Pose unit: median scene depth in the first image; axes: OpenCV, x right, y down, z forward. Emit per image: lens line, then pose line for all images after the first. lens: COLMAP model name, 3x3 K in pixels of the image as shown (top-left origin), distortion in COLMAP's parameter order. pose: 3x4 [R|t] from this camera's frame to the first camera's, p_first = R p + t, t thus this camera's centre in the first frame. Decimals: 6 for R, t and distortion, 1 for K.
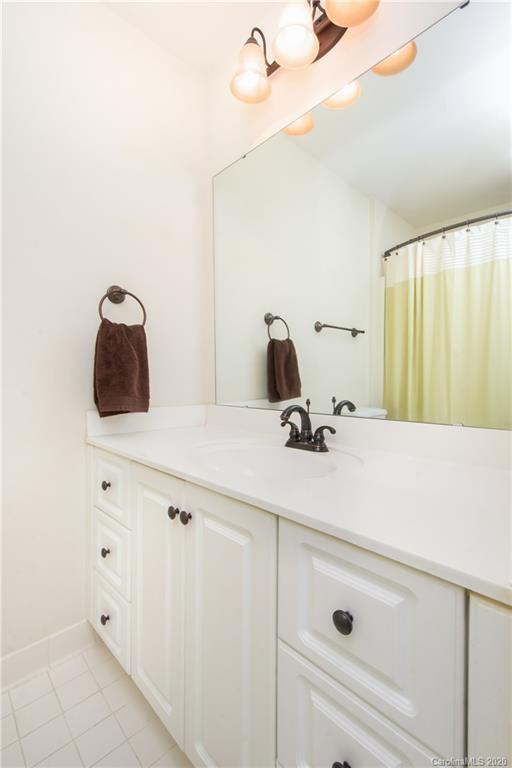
lens RADIAL K [[317.2, 0, 255.6], [0, 317.2, 386.6], [0, 0, 1]] dist [0.015700, -0.000171]
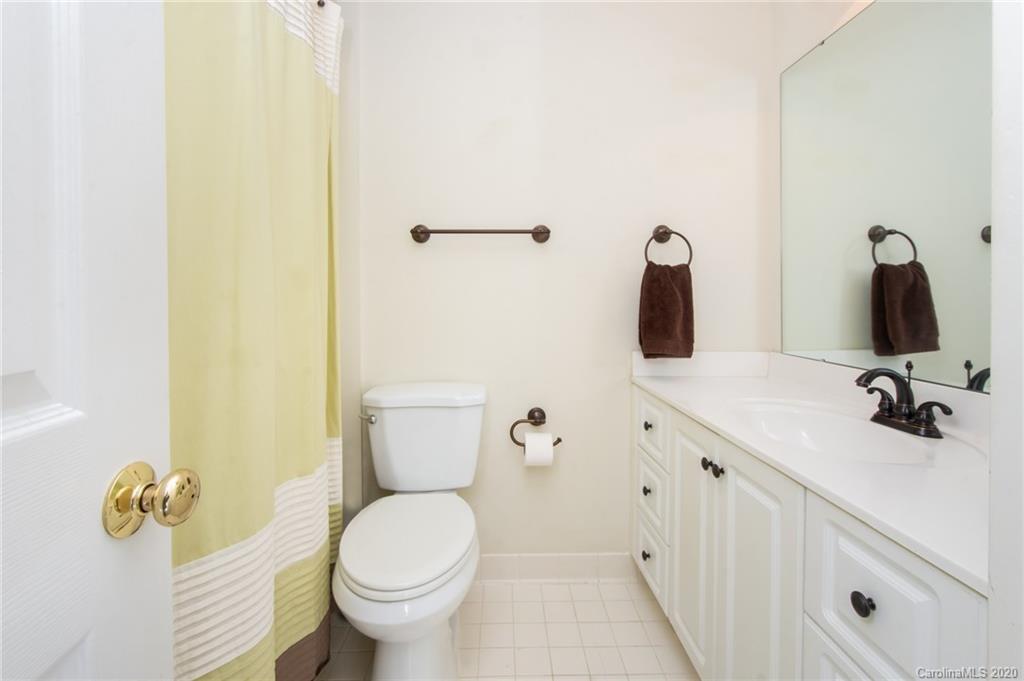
lens RADIAL K [[458.2, 0, 510.0], [0, 458.2, 328.5], [0, 0, 1]] dist [-0.000352, -0.000368]
pose [[0.722076, 0.044870, -0.690357, 0.207876], [-0.003282, 0.998105, 0.061439, -0.088296], [0.691806, -0.042098, 0.720855, -0.344213]]
